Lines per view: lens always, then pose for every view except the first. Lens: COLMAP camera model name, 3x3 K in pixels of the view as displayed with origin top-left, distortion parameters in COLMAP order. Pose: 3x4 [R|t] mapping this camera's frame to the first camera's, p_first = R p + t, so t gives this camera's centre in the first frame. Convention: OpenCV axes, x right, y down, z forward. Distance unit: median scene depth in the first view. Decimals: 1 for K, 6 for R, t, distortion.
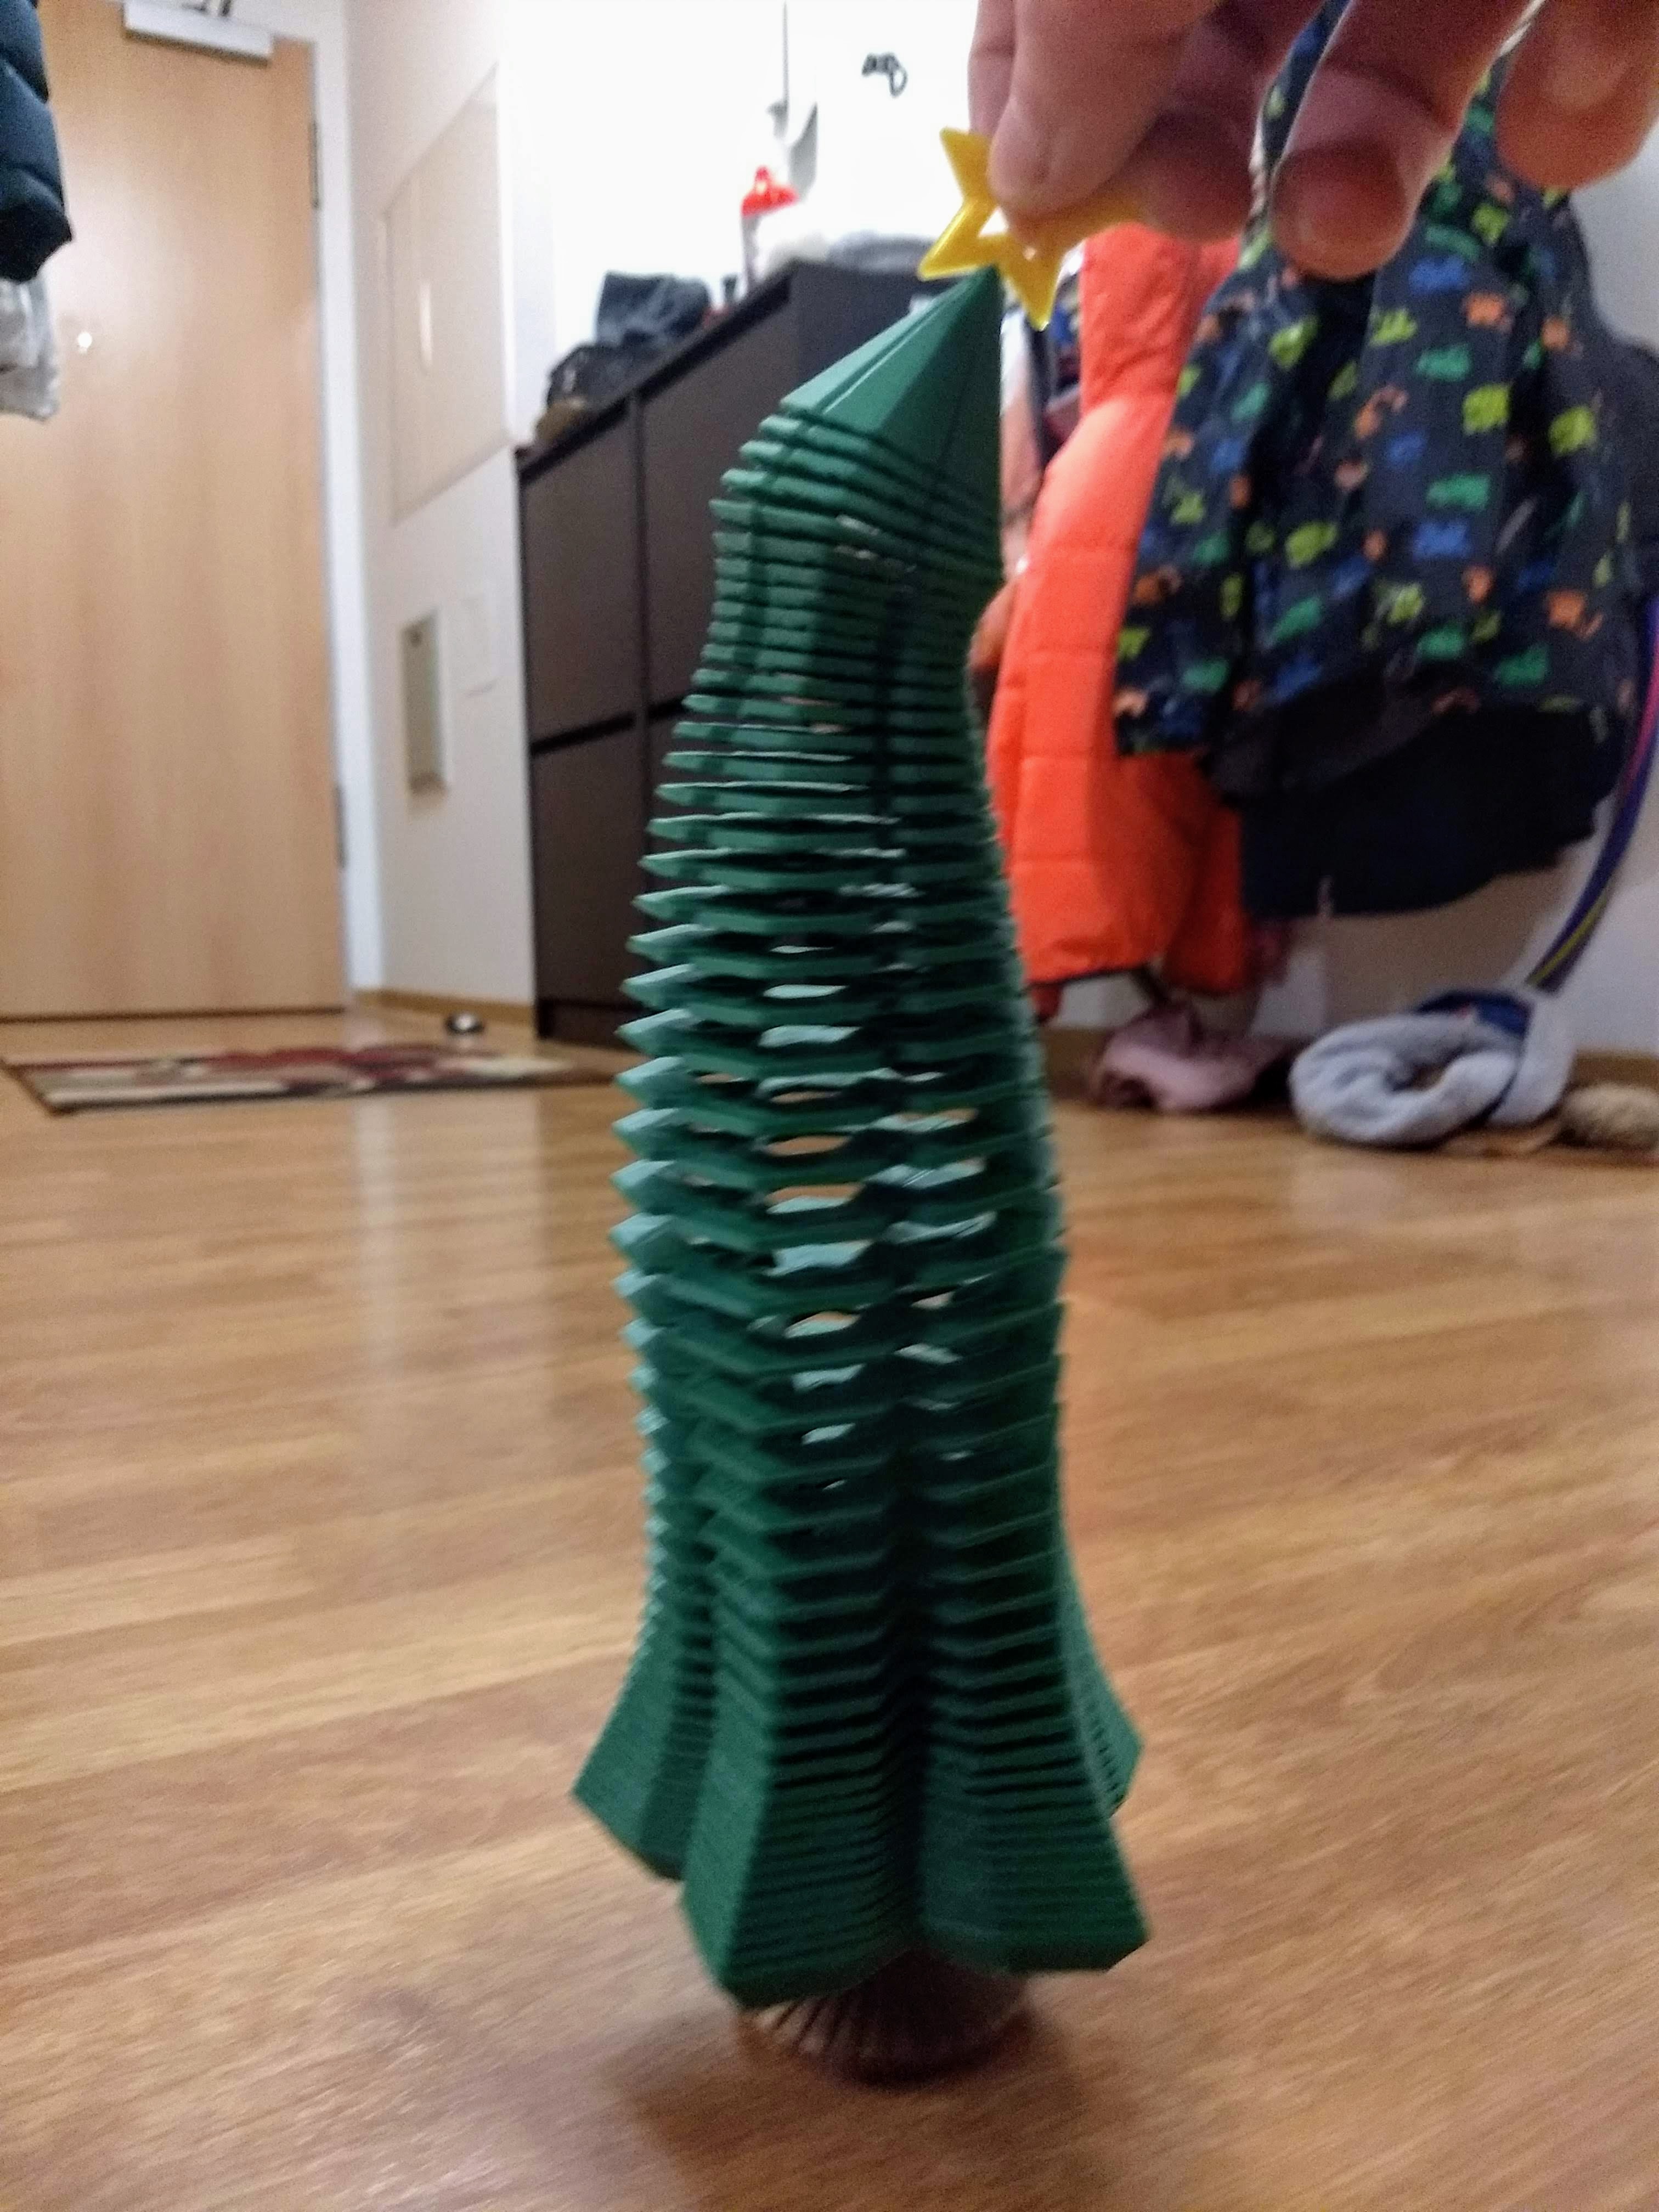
lens RADIAL K [[1620.2, 0, 928.7], [0, 1620.2, 1105.1], [0, 0, 1]] dist [-0.075384, -0.023045]
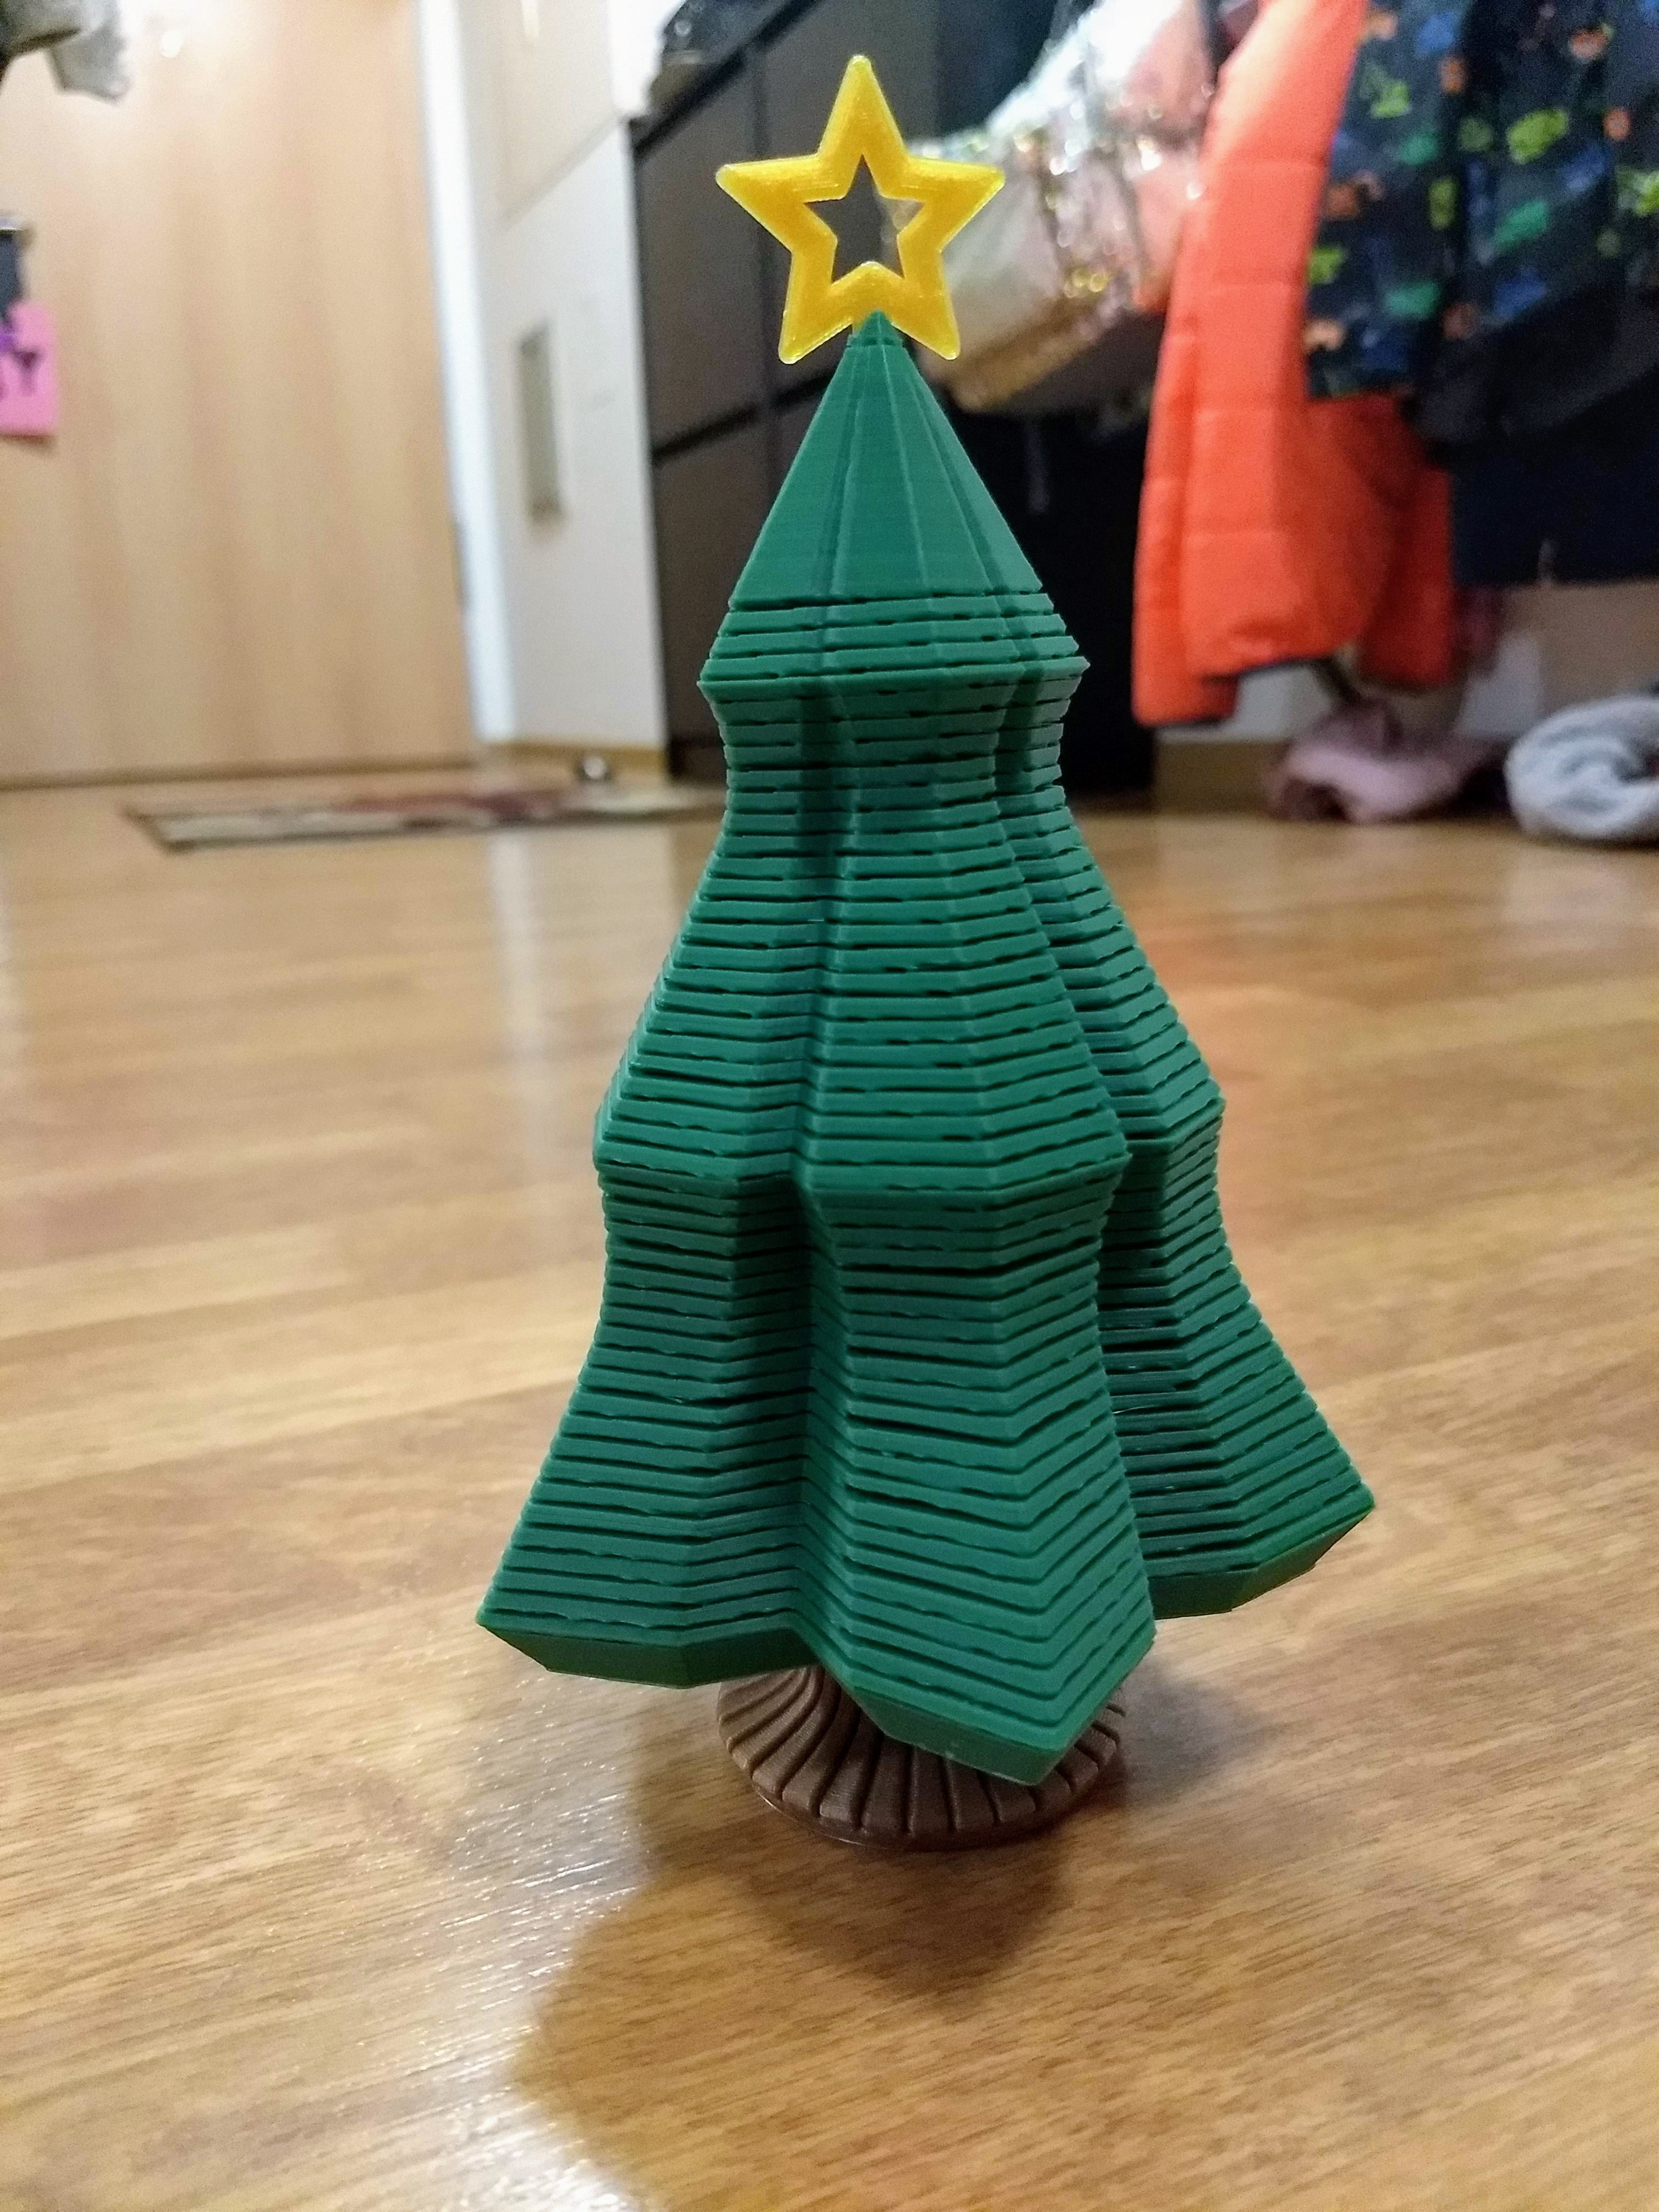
lens RADIAL K [[1620.2, 0, 928.7], [0, 1620.2, 1105.1], [0, 0, 1]] dist [-0.075384, -0.023045]
pose [[0.995169, -0.003435, -0.098122, -0.007533], [0.016565, 0.990936, 0.133313, 0.088611], [0.096774, -0.134294, 0.986205, 0.181392]]
